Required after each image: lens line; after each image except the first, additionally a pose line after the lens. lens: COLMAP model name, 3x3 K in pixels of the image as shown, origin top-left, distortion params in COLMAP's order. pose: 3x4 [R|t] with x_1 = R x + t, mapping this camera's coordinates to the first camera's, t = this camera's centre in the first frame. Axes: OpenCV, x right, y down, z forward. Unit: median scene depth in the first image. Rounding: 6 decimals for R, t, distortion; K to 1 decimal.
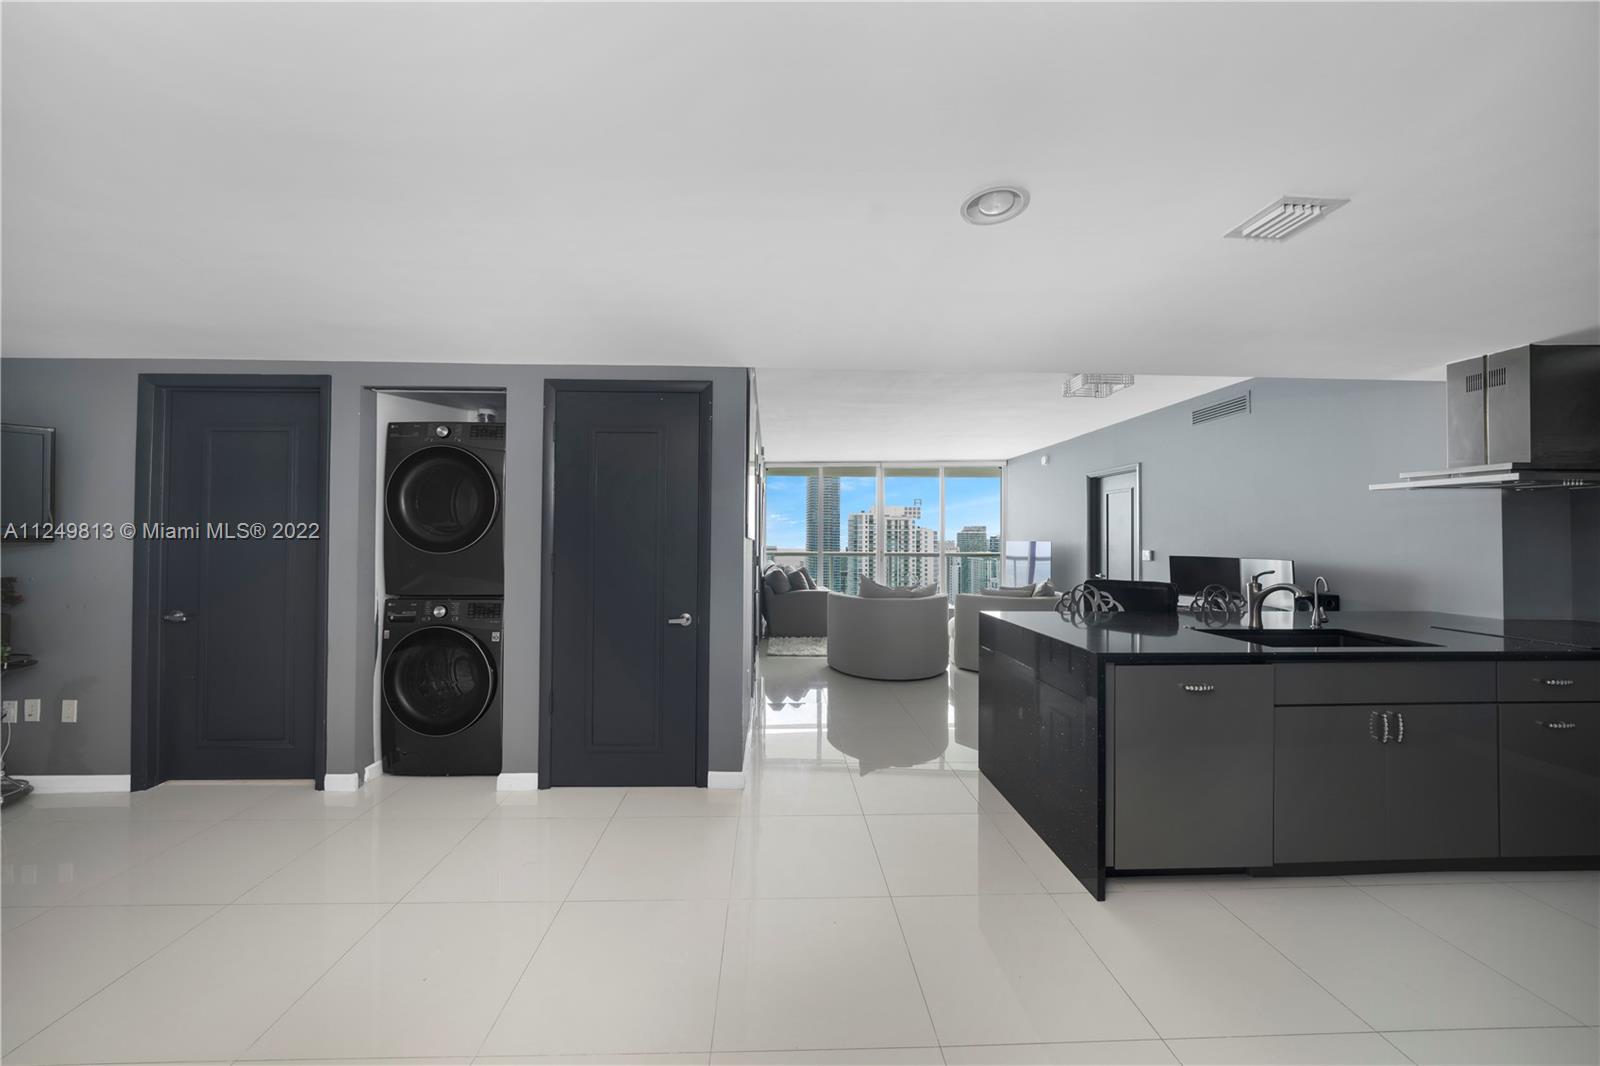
lens RADIAL K [[543.2, 0, 790.0], [0, 543.2, 534.2], [0, 0, 1]] dist [0.000552, 0.000083]
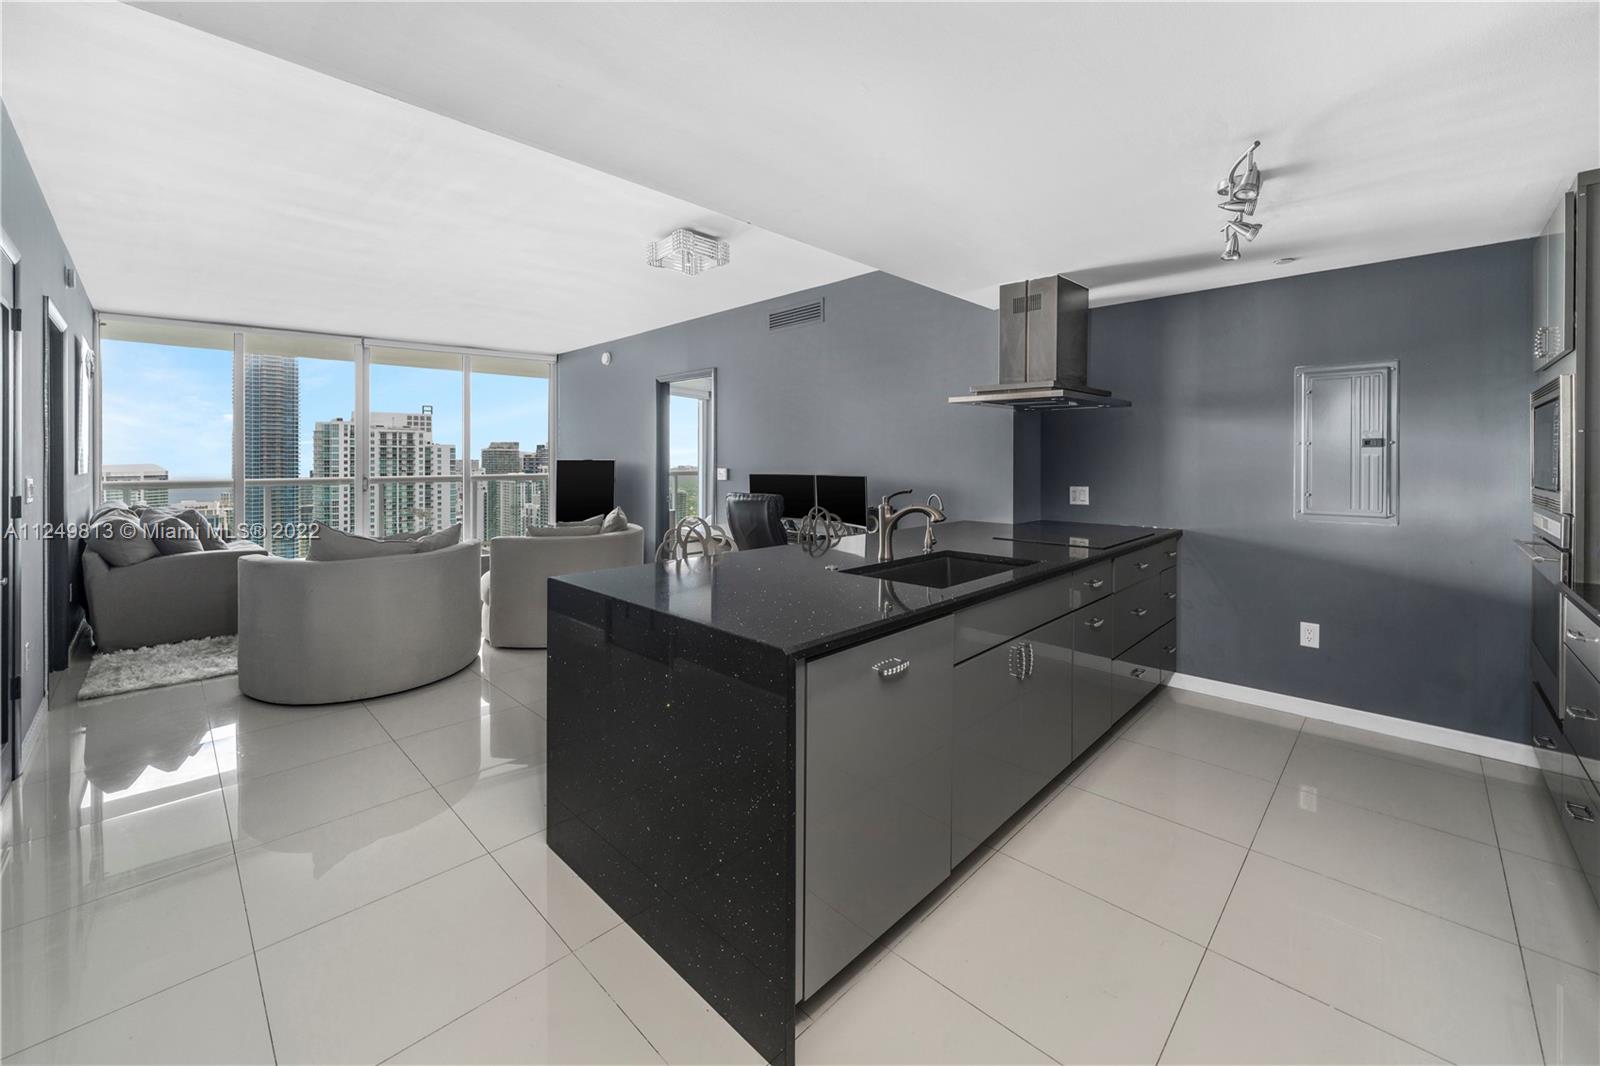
lens RADIAL K [[626.7, 0, 792.0], [0, 626.7, 453.0], [0, 0, 1]] dist [0.000675, 0.000179]
pose [[0.726239, -0.000817, 0.687442, 0.043271], [-0.000296, 0.999999, 0.001501, 0.003728], [-0.687442, -0.001293, 0.726238, 0.191384]]
